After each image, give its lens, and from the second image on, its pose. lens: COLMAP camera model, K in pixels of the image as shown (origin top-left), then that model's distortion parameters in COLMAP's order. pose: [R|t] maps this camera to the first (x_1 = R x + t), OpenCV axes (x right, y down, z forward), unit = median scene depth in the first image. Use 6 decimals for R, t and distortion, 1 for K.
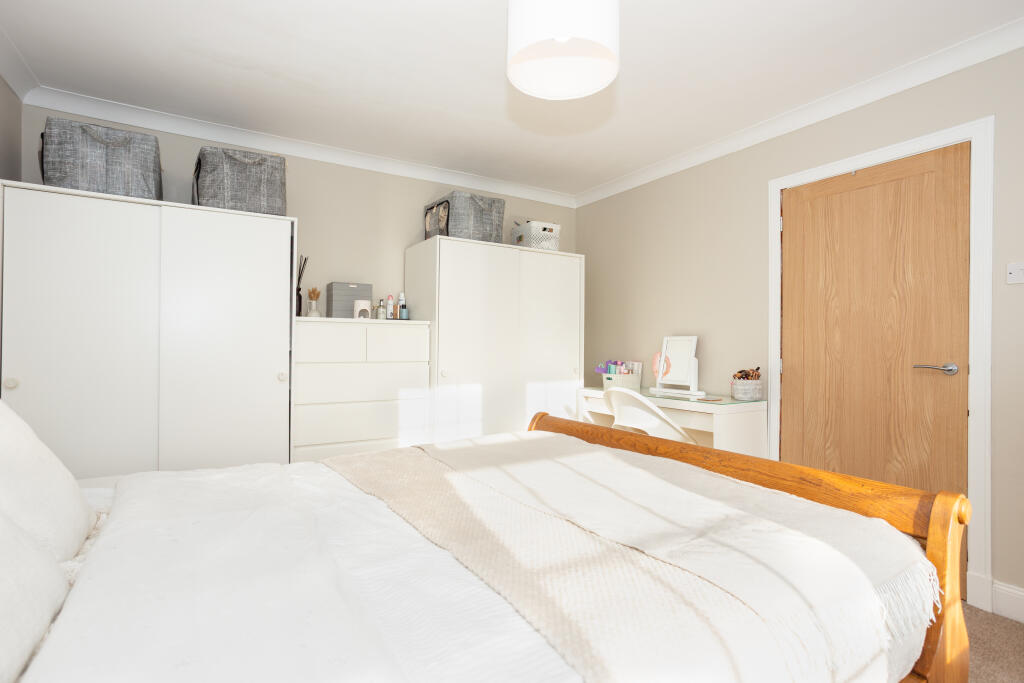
lens RADIAL K [[496.5, 0, 511.2], [0, 496.5, 345.9], [0, 0, 1]] dist [-0.040639, 0.022566]
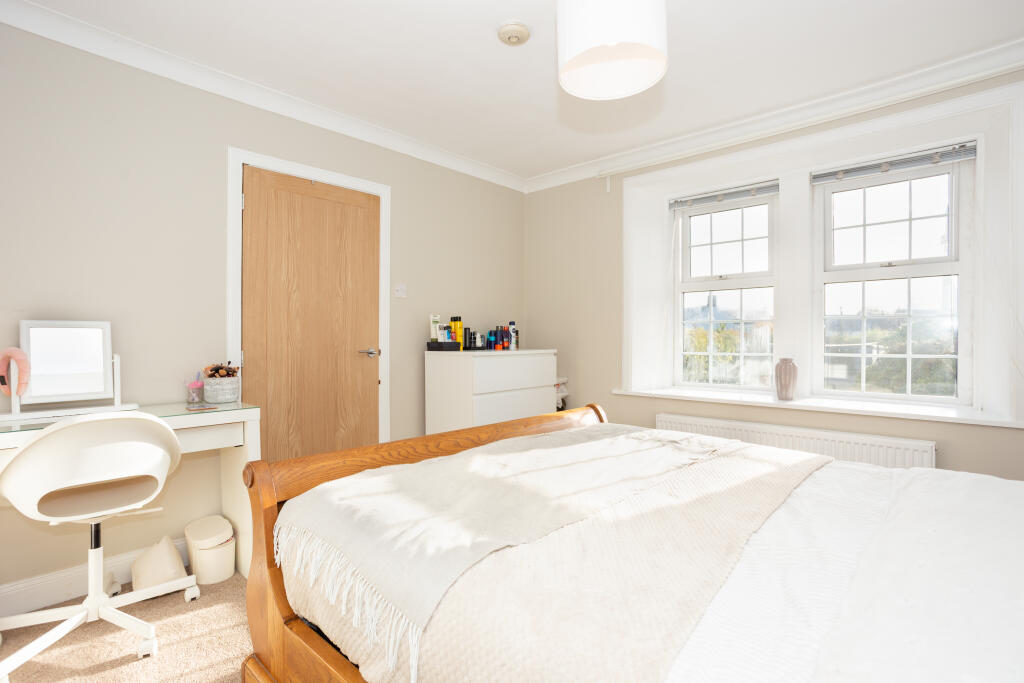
lens RADIAL K [[496.5, 0, 510.4], [0, 496.5, 342.4], [0, 0, 1]] dist [-0.040639, 0.022566]
pose [[-0.254750, -0.014588, 0.966897, -1.137095], [-0.002582, 0.999893, 0.014406, -0.008399], [-0.967003, 0.001174, -0.254761, 1.893251]]
